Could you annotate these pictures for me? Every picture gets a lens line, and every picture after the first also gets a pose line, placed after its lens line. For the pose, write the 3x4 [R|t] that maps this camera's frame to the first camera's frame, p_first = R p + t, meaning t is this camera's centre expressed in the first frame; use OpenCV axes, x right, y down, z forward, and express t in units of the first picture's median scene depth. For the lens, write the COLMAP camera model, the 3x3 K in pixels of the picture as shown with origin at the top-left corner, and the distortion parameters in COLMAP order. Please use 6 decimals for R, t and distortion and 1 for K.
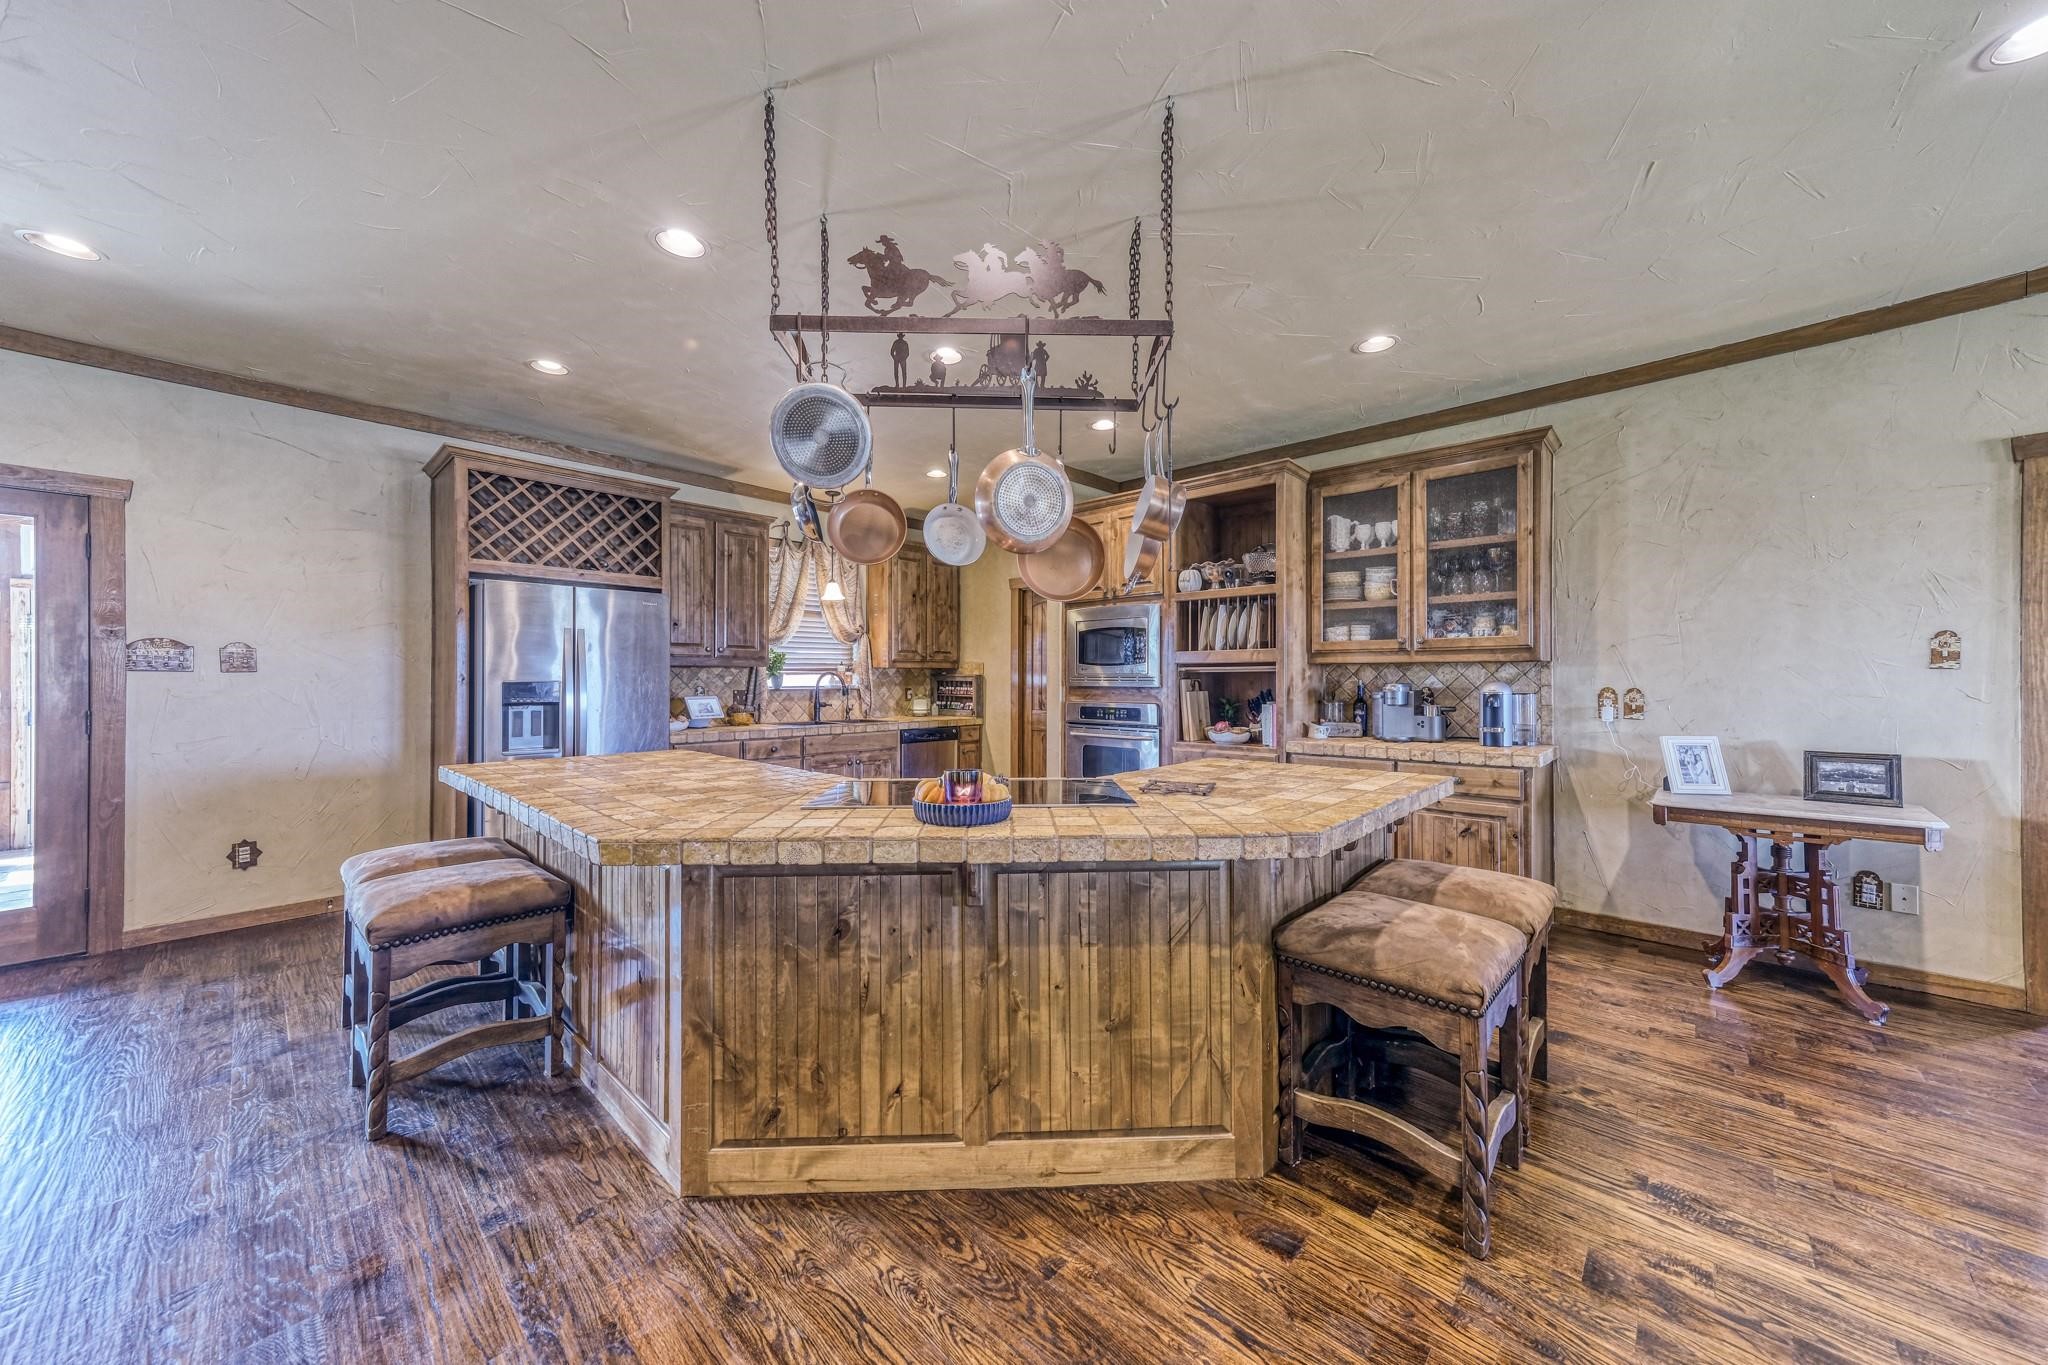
lens RADIAL K [[725.1, 0, 1040.9], [0, 725.1, 687.1], [0, 0, 1]] dist [0.009366, 0.002651]
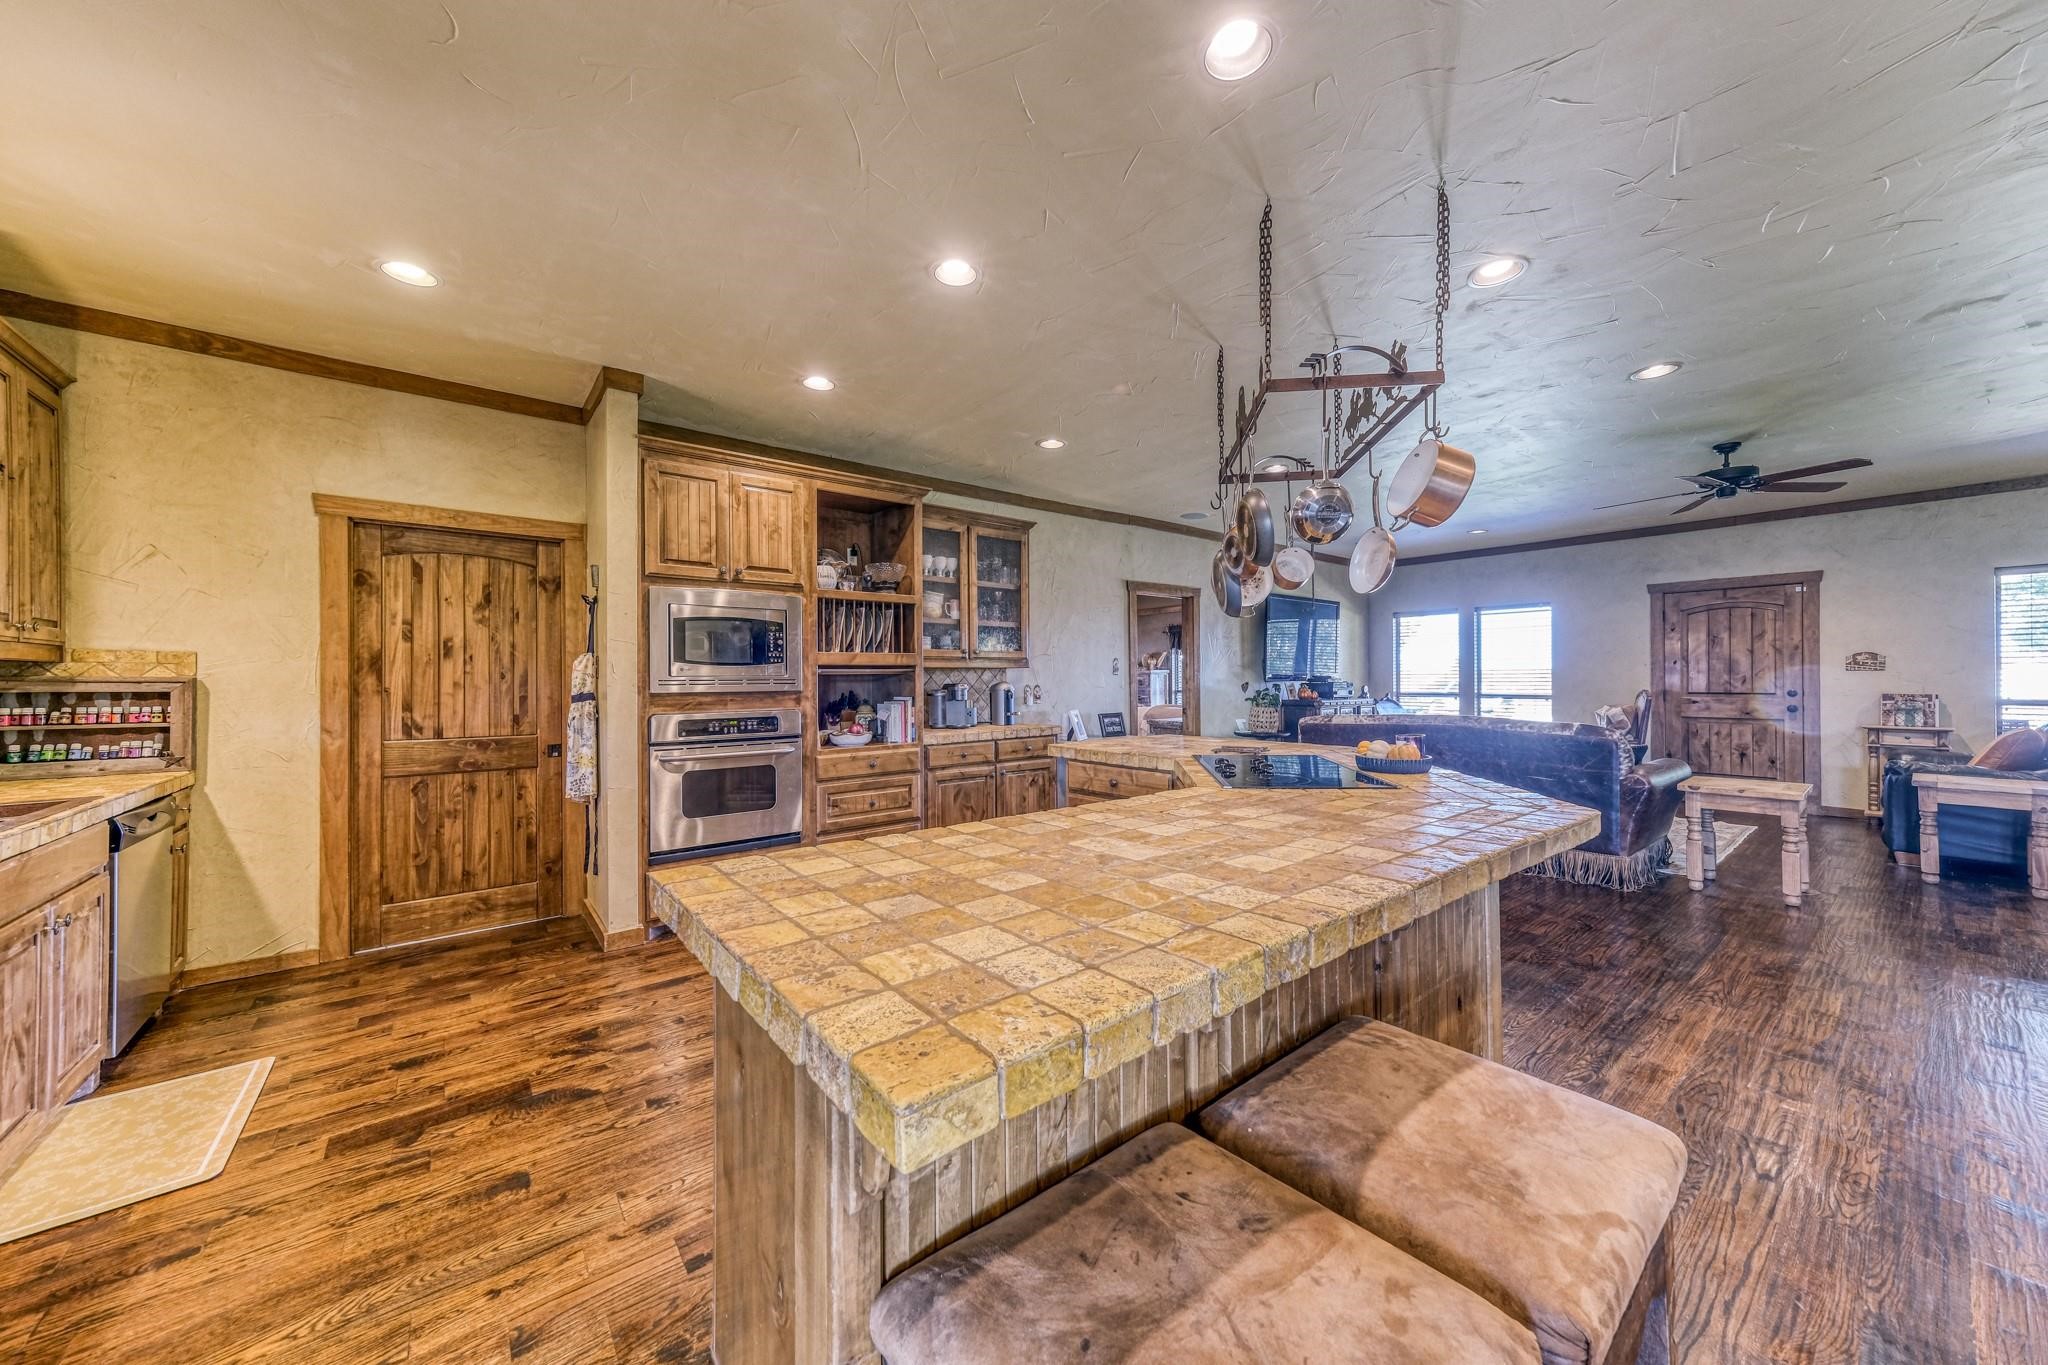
lens RADIAL K [[725.1, 0, 1028.0], [0, 725.1, 670.8], [0, 0, 1]] dist [0.009366, 0.002651]
pose [[0.145369, 0.012007, 0.989305, -0.785505], [0.020533, 0.999674, -0.015150, -0.005886], [-0.989164, 0.022516, 0.145075, 0.704258]]
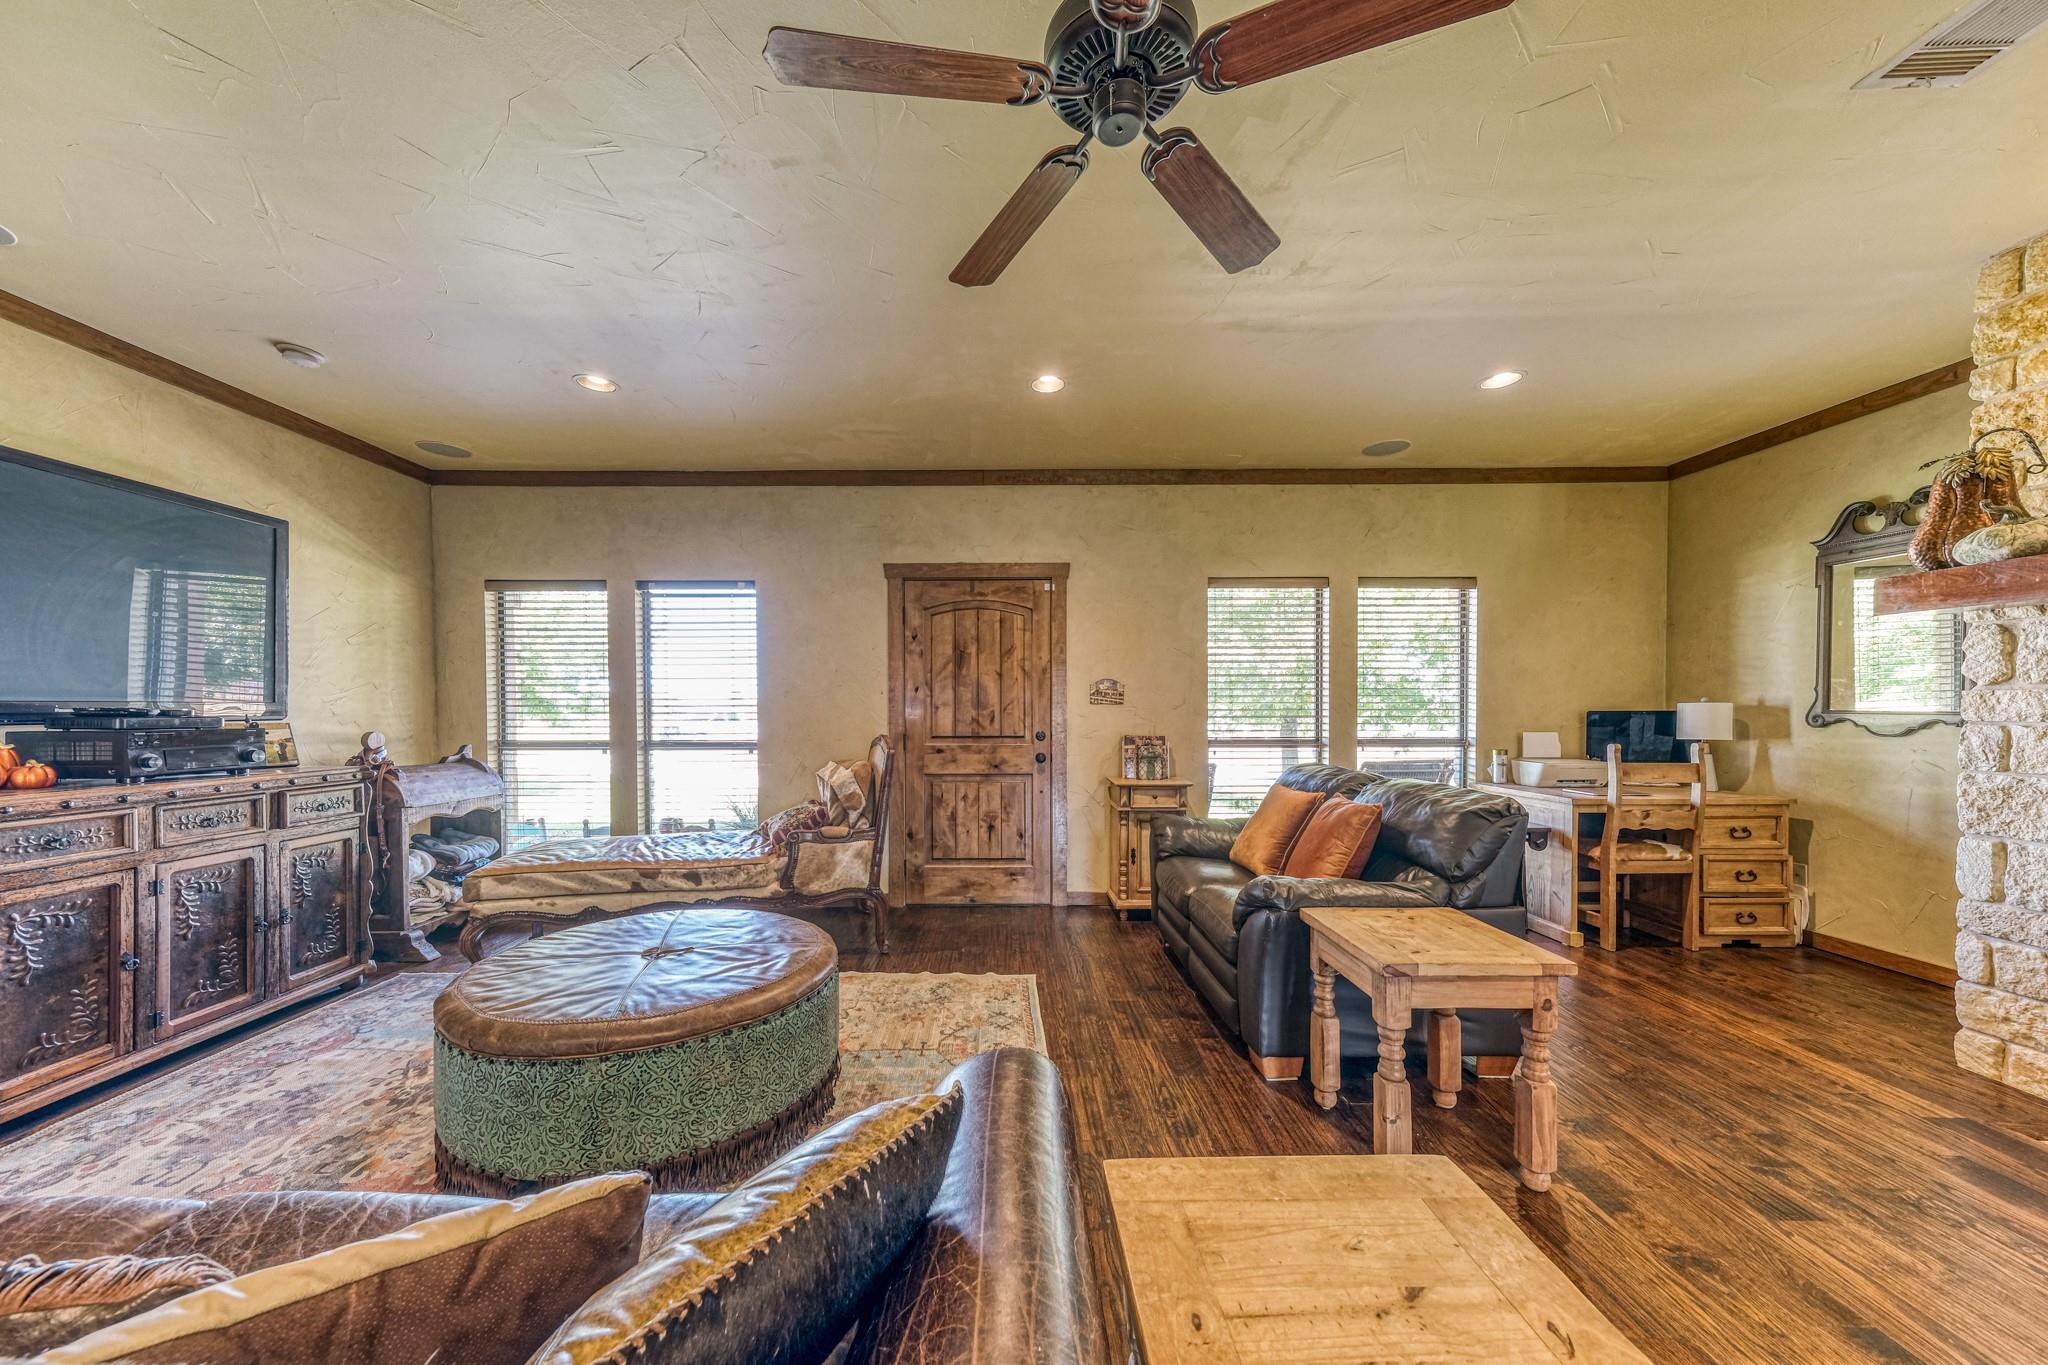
lens RADIAL K [[725.1, 0, 988.1], [0, 725.1, 716.2], [0, 0, 1]] dist [0.009366, 0.002651]
pose [[-0.668975, -0.008216, 0.743239, 0.357653], [0.014318, 0.999611, 0.023937, -0.004248], [-0.743147, 0.026655, -0.668597, 0.038403]]
